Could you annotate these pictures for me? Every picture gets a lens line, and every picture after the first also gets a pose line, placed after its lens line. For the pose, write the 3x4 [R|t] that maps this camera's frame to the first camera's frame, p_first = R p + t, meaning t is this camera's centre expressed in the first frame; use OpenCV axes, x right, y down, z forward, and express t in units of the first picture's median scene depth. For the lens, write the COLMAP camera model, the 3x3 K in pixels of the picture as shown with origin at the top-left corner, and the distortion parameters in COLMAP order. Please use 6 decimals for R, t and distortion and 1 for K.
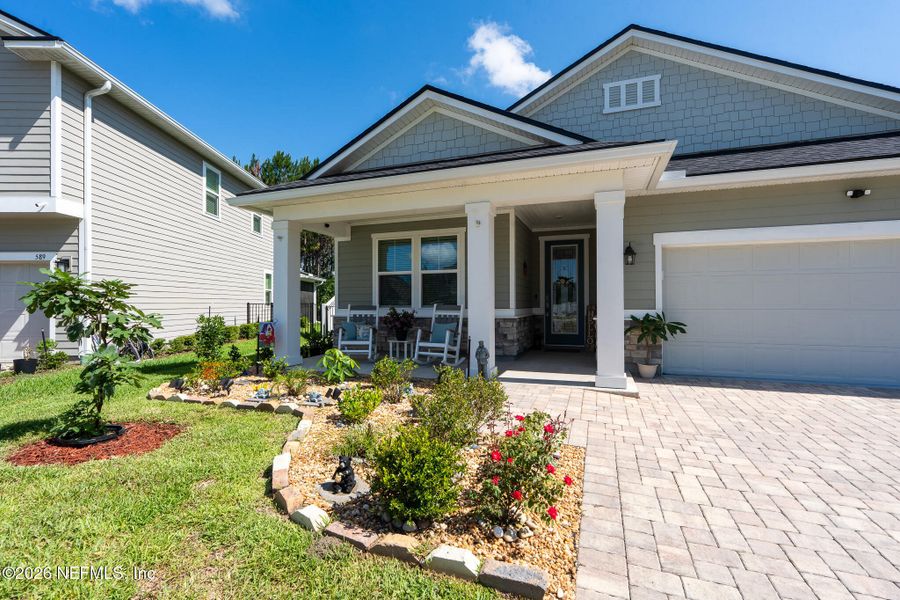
lens RADIAL K [[406.1, 0, 449.7], [0, 406.1, 300.0], [0, 0, 1]] dist [-0.007137, 0.003979]
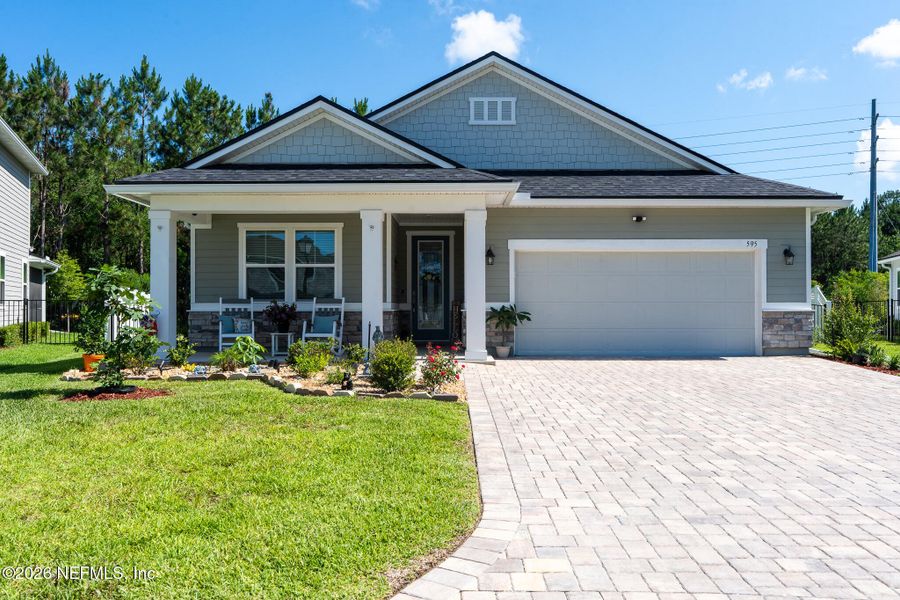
lens RADIAL K [[663.8, 0, 444.5], [0, 663.8, 303.7], [0, 0, 1]] dist [-0.012203, 0.020502]
pose [[0.941154, 0.003501, 0.337961, -0.317785], [-0.004388, 0.999989, 0.001862, 0.022726], [-0.337951, -0.003236, 0.941158, -0.737140]]
